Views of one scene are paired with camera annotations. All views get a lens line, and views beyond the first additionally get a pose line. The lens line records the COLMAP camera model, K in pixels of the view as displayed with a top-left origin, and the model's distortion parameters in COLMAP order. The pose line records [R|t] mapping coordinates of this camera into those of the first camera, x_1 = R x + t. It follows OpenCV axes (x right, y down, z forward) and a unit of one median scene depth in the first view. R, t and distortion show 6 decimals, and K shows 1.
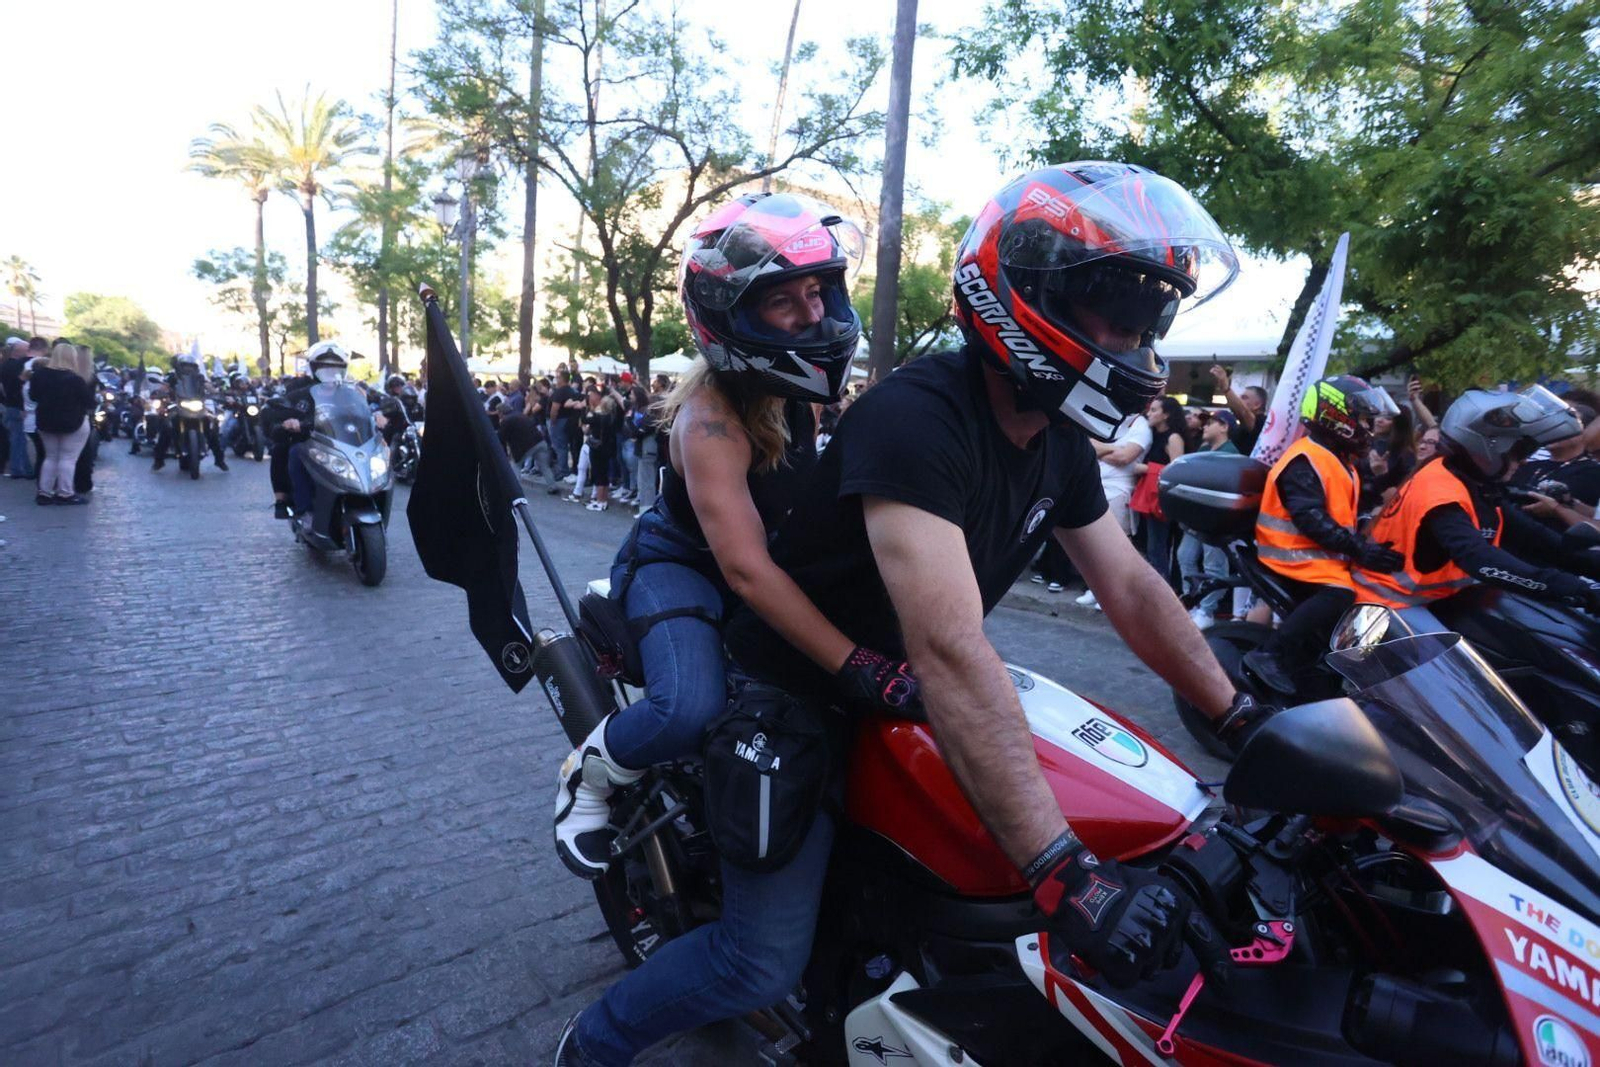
lens RADIAL K [[788.6, 0, 788.5], [0, 788.6, 521.0], [0, 0, 1]] dist [-0.072681, 0.034563]
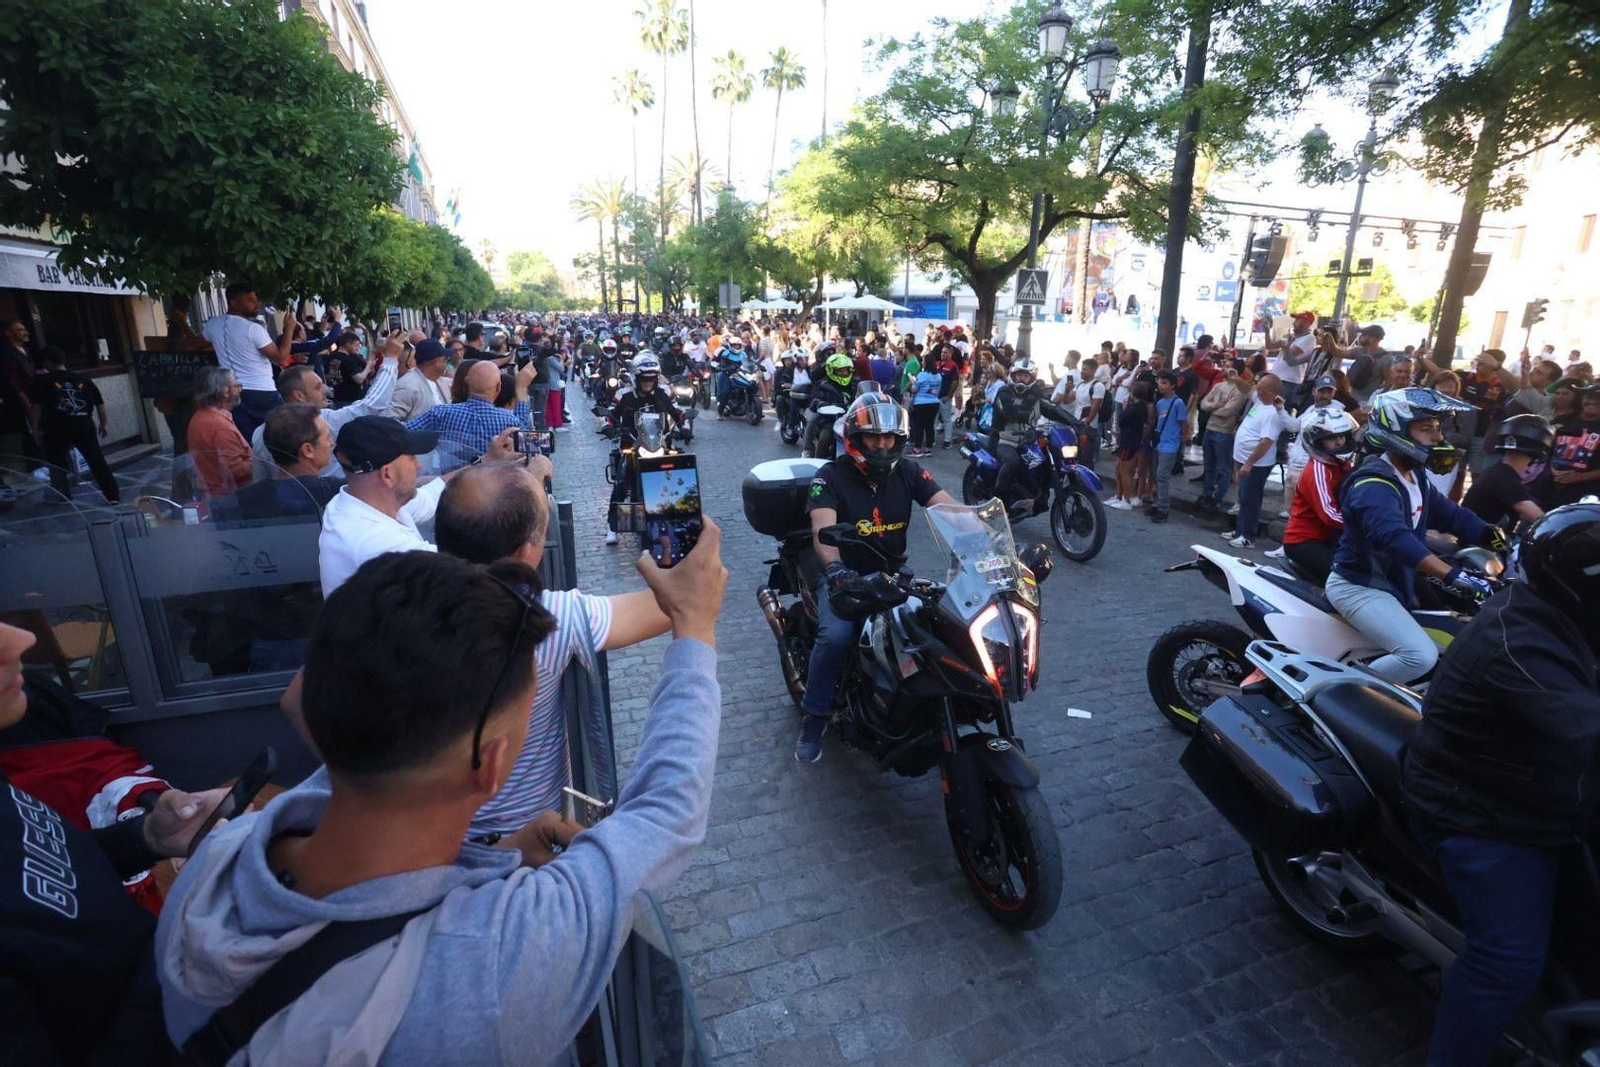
lens RADIAL K [[788.6, 0, 788.5], [0, 788.6, 521.0], [0, 0, 1]] dist [-0.072681, 0.034563]
pose [[0.917014, 0.056237, -0.394871, 0.656014], [-0.011702, 0.993377, 0.114300, 0.124759], [0.398683, -0.100194, 0.911599, -0.793560]]
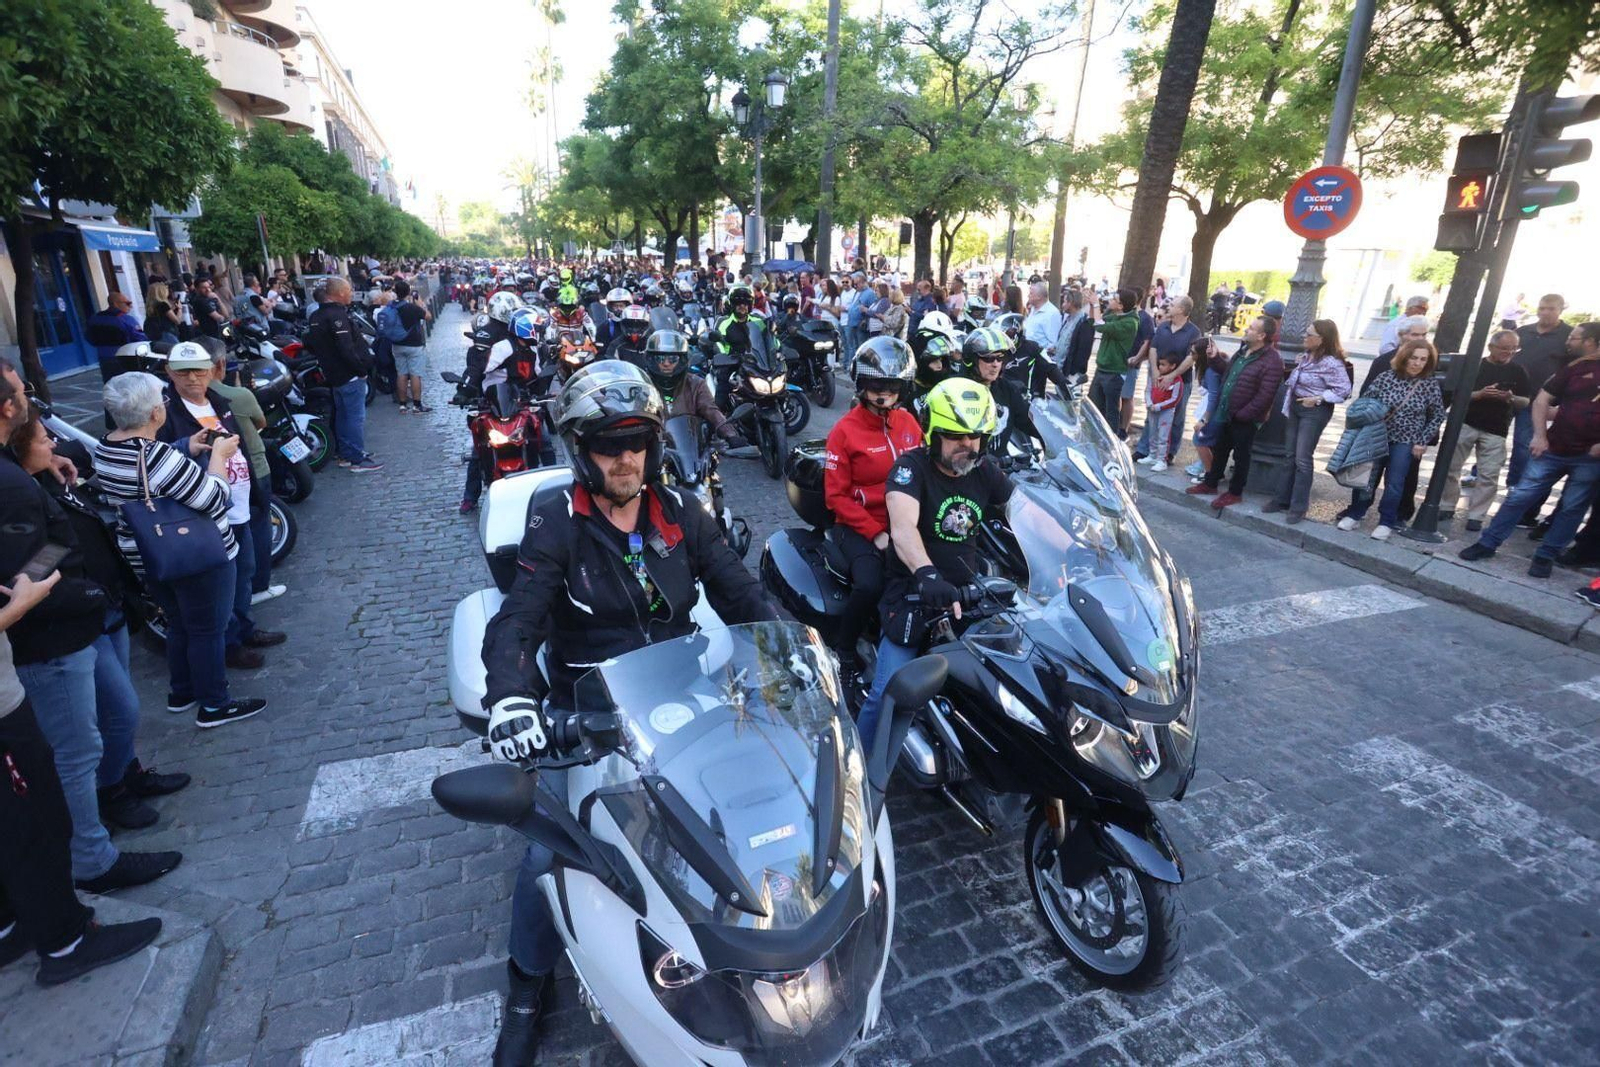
lens RADIAL K [[788.6, 0, 788.5], [0, 788.6, 521.0], [0, 0, 1]] dist [-0.072681, 0.034563]
pose [[0.931219, 0.070370, -0.357602, 1.319025], [-0.005586, 0.983823, 0.179055, 0.243320], [0.364417, -0.164741, 0.916548, -1.421741]]
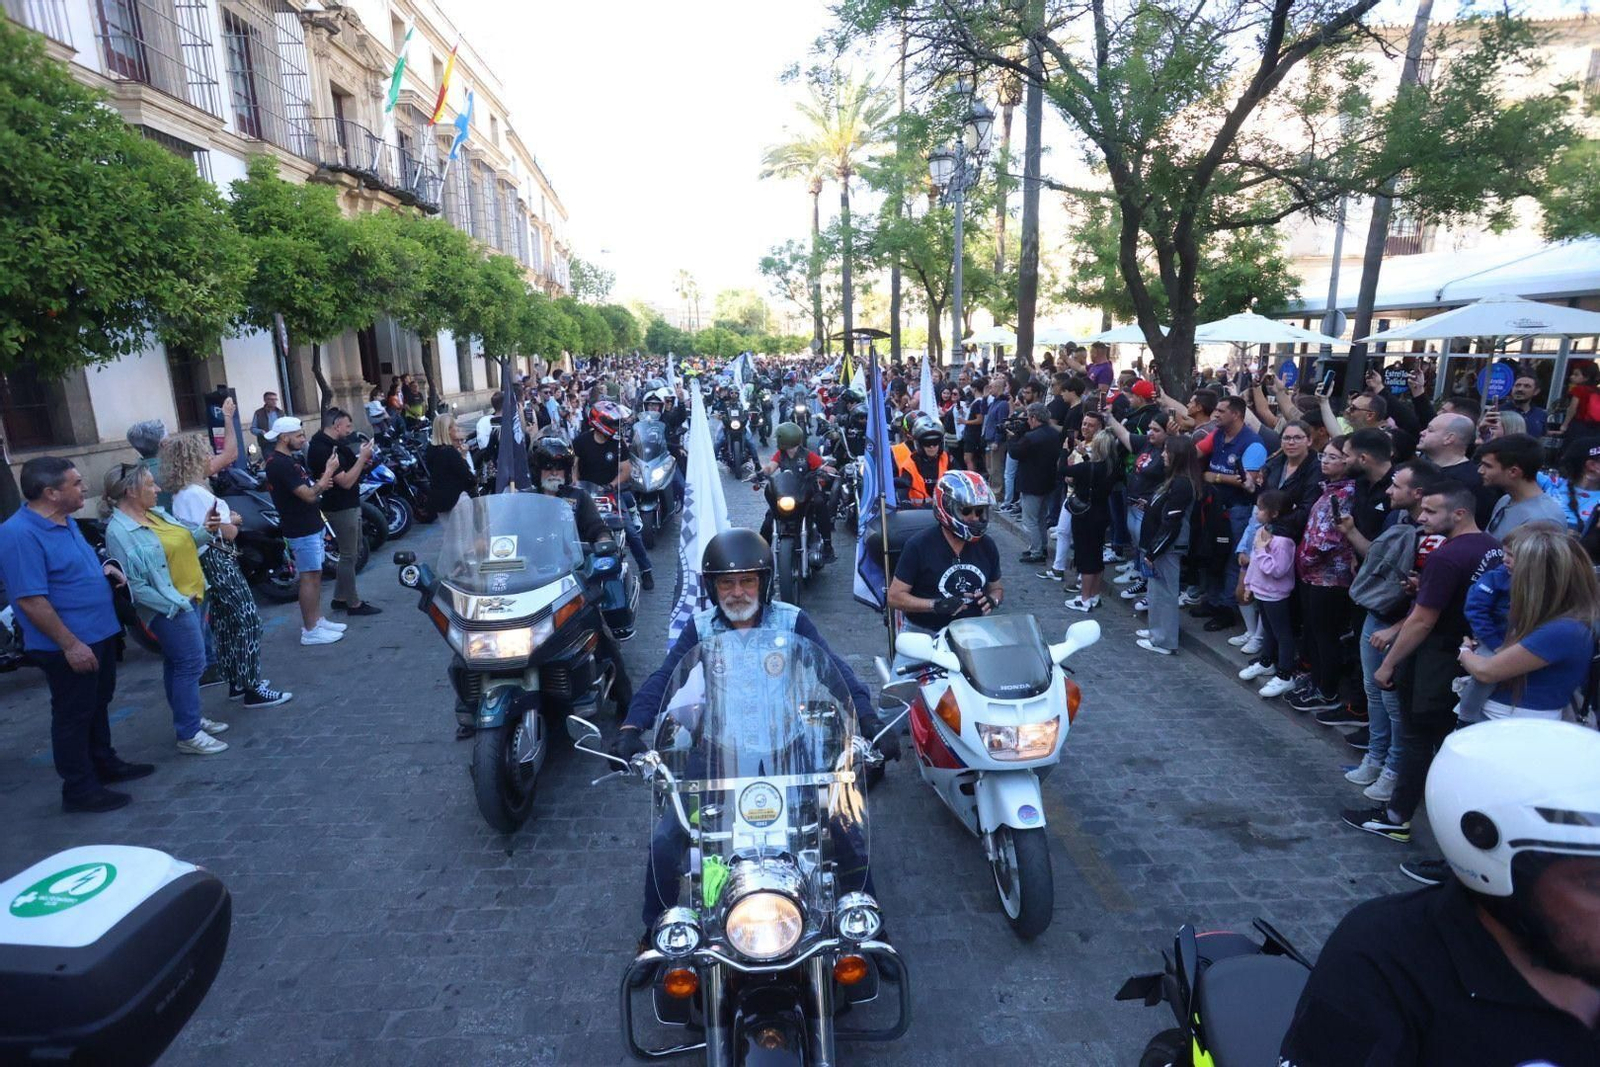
lens RADIAL K [[788.6, 0, 788.5], [0, 788.6, 521.0], [0, 0, 1]] dist [-0.072681, 0.034563]
pose [[0.779055, 0.058005, -0.624267, -0.012538], [-0.017483, 0.997334, 0.070852, -0.040620], [0.626712, -0.044284, 0.777992, 0.118579]]
